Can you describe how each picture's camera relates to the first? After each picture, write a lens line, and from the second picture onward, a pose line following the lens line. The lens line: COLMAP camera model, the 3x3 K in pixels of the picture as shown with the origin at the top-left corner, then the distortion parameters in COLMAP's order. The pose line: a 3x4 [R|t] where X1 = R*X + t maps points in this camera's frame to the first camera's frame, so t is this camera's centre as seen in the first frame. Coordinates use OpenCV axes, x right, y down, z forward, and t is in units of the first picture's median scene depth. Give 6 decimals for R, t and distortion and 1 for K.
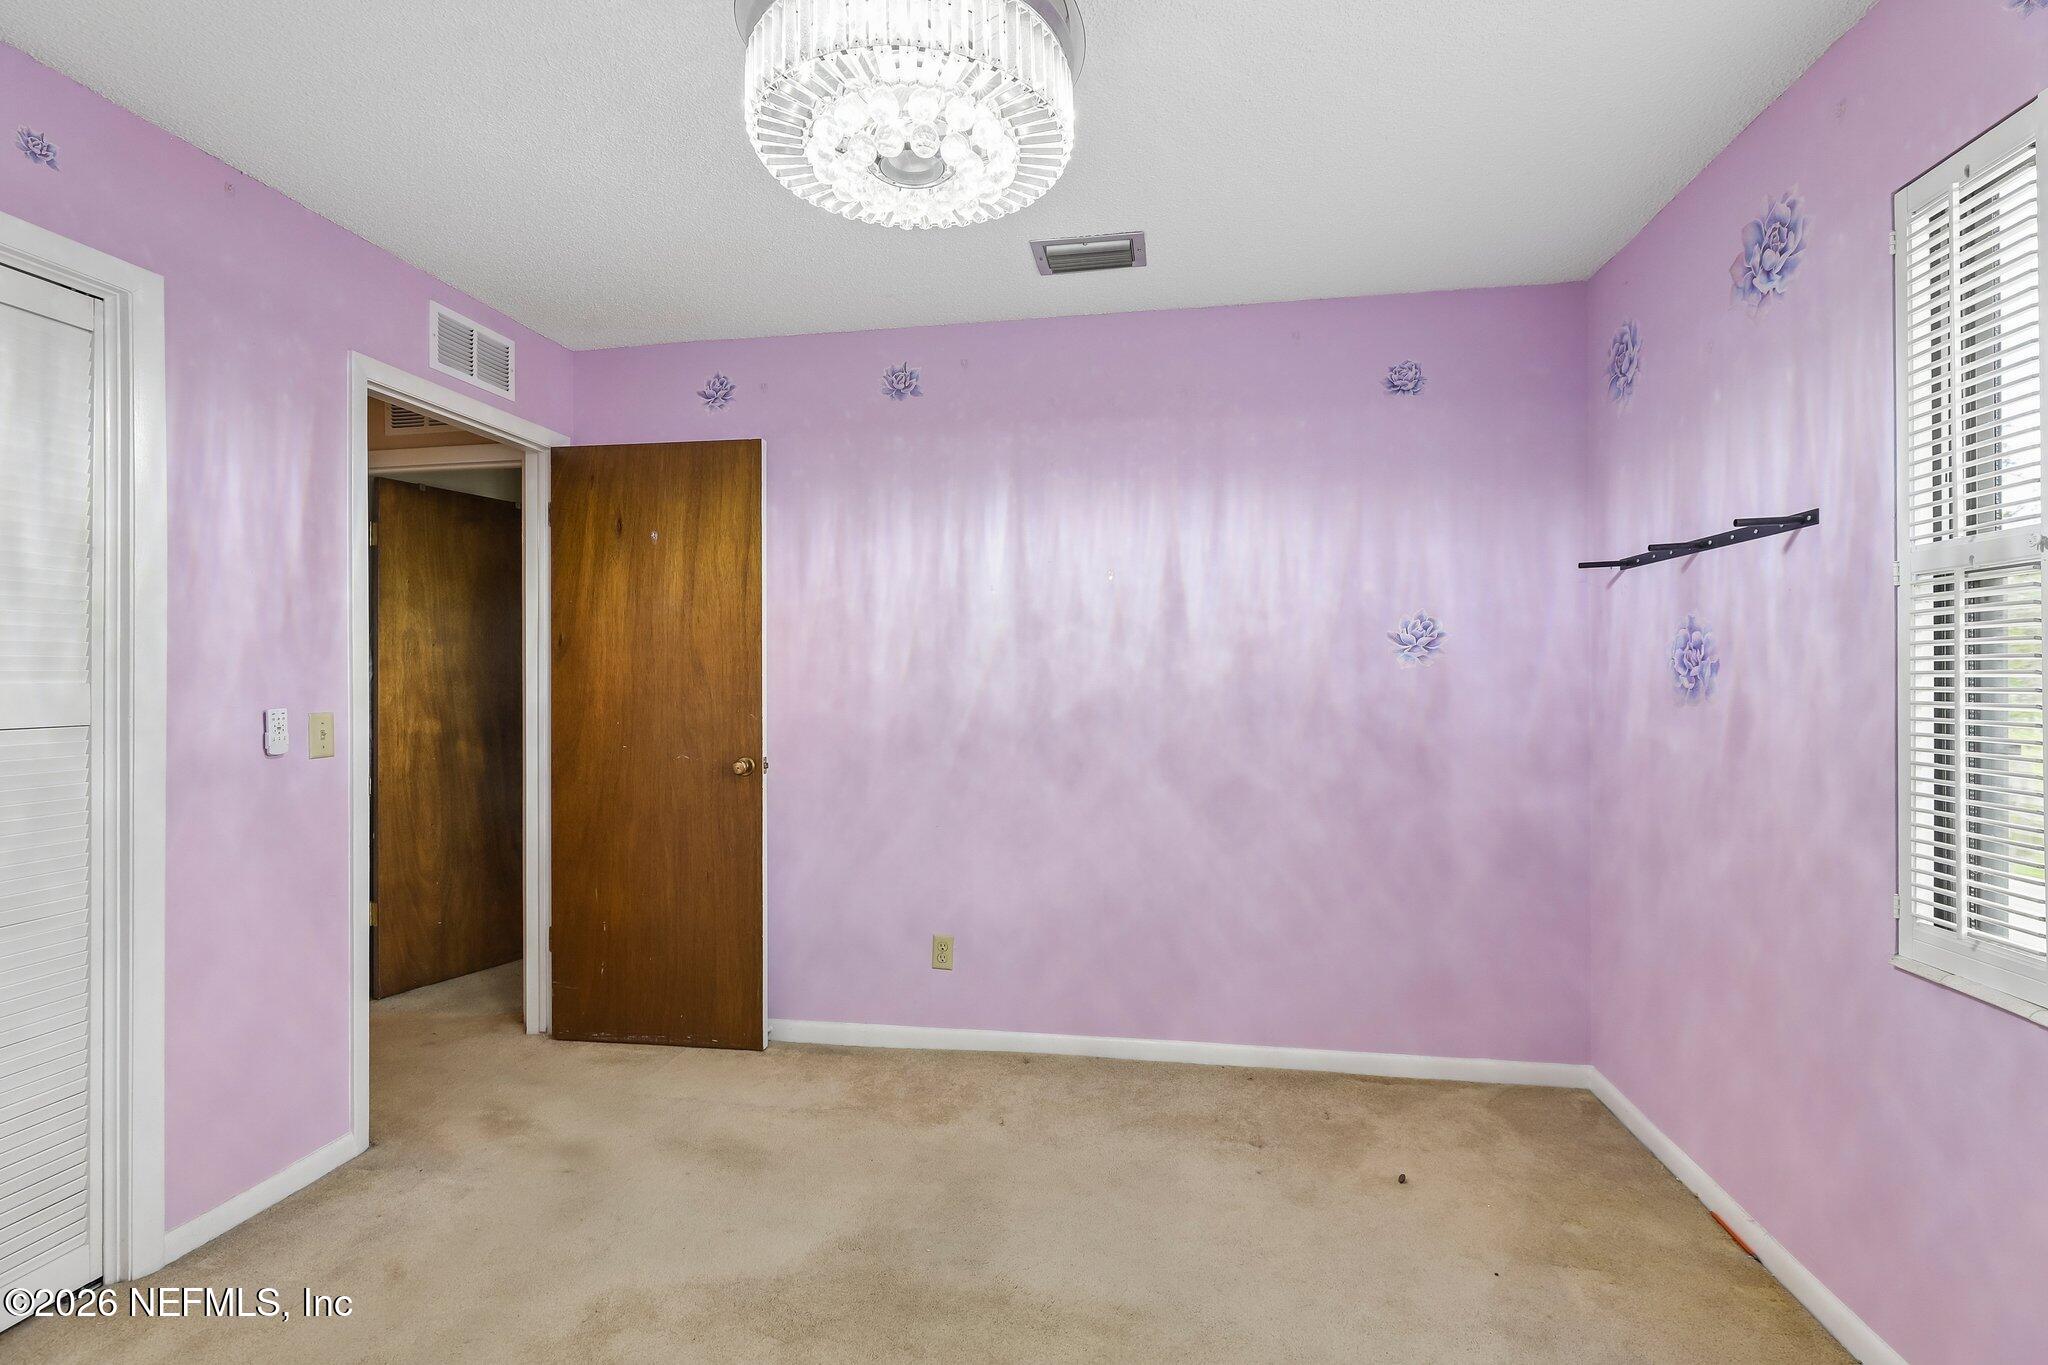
lens RADIAL K [[920.8, 0, 1021.1], [0, 920.8, 682.5], [0, 0, 1]] dist [-0.000594, -0.000202]
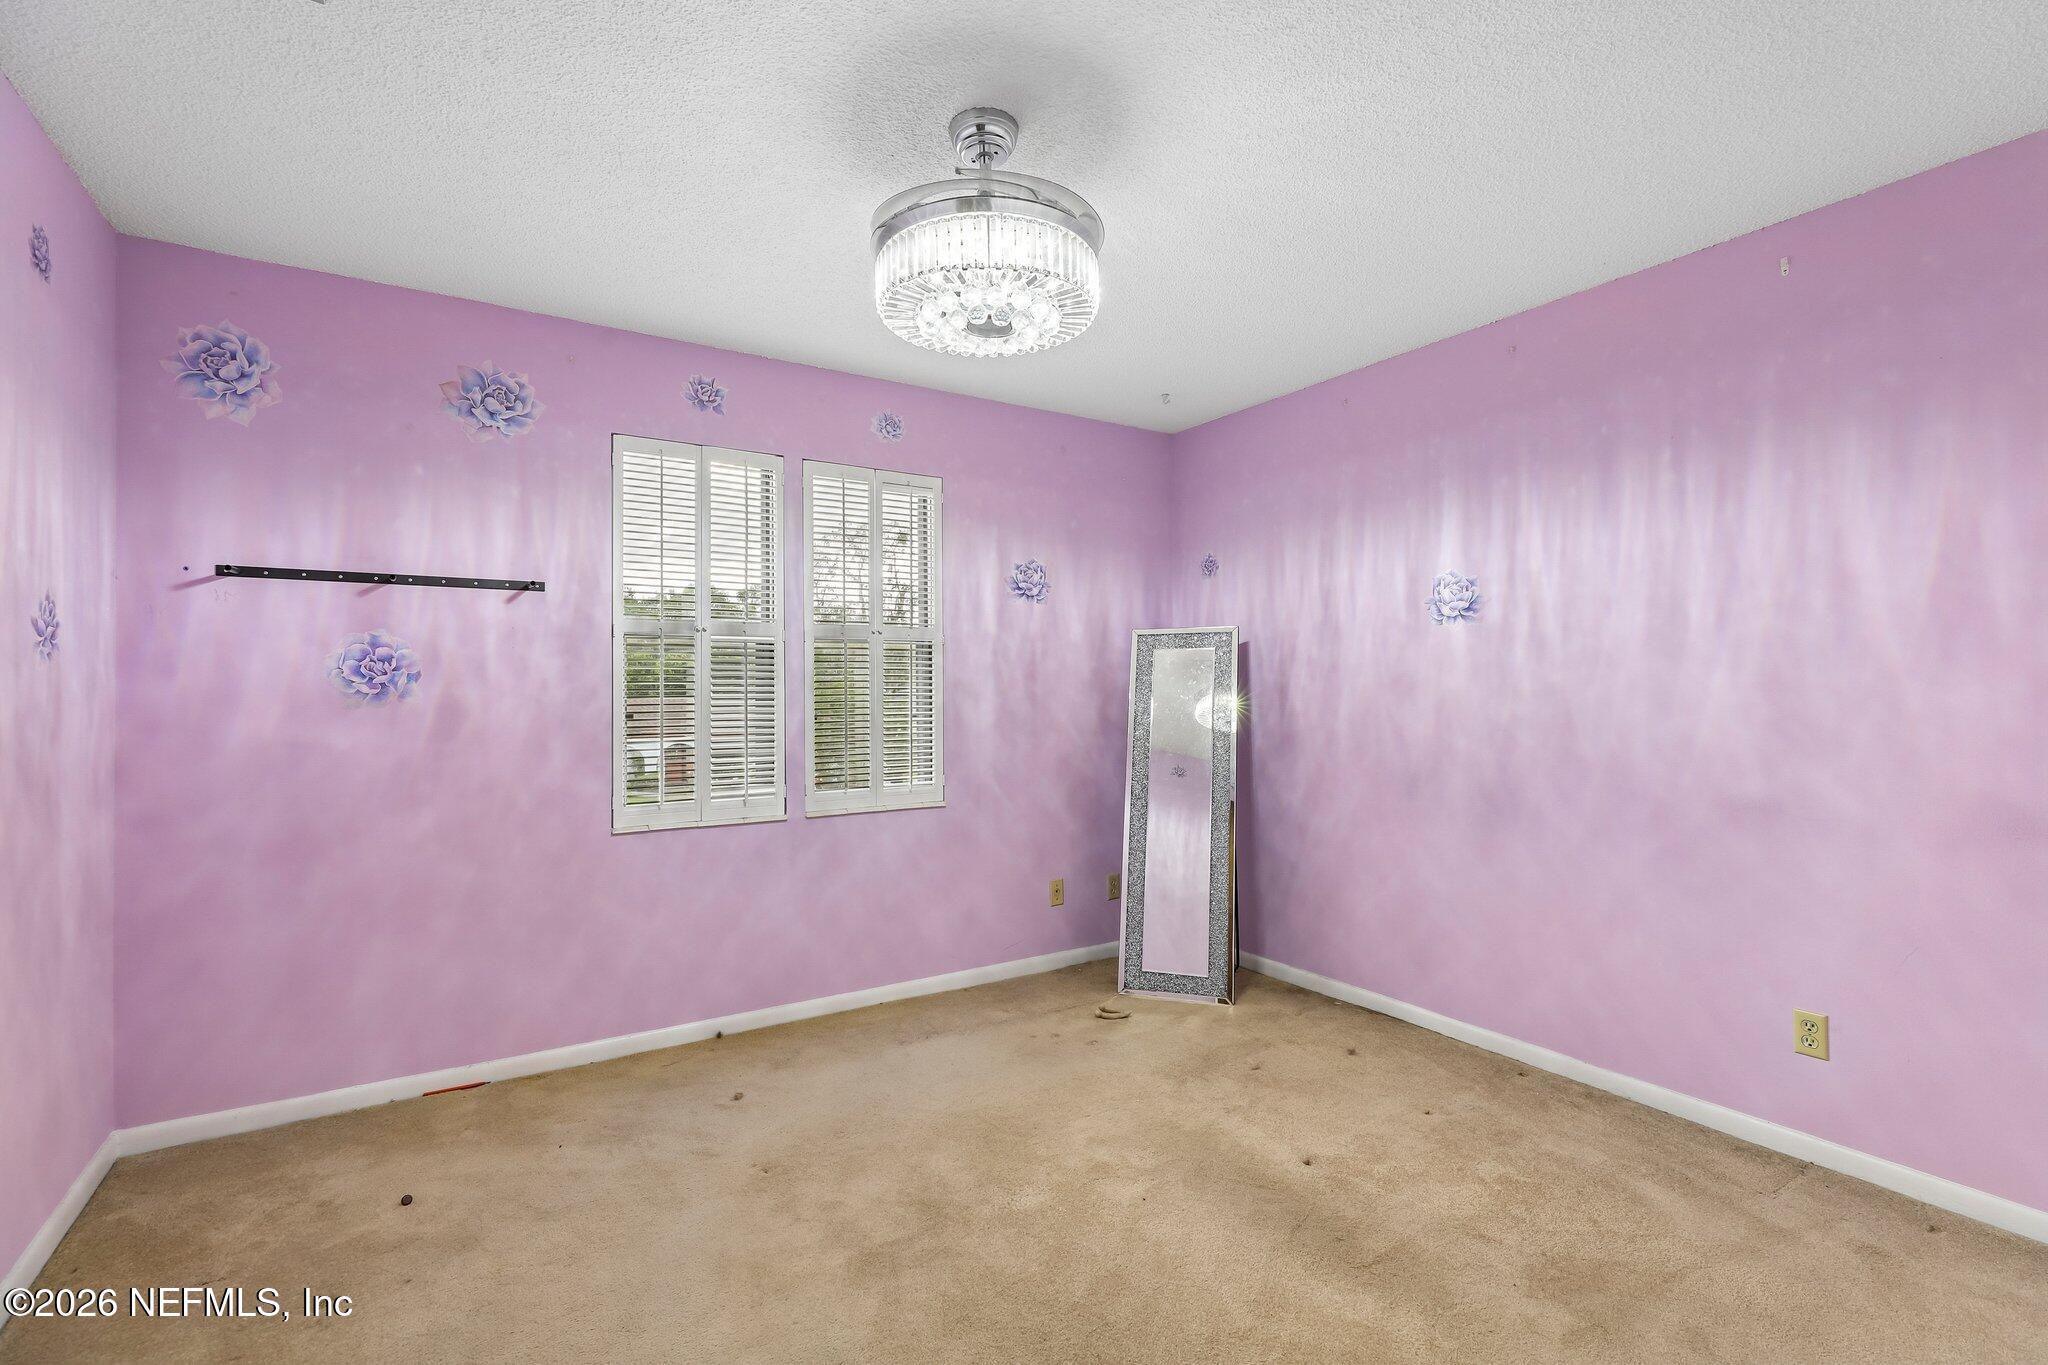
lens RADIAL K [[920.8, 0, 1021.9], [0, 920.8, 681.4], [0, 0, 1]] dist [-0.000594, -0.000202]
pose [[-0.670994, 0.010453, 0.741389, -0.868149], [0.010465, 0.999935, -0.004626, 0.005824], [-0.741389, 0.004655, -0.671060, 1.364233]]
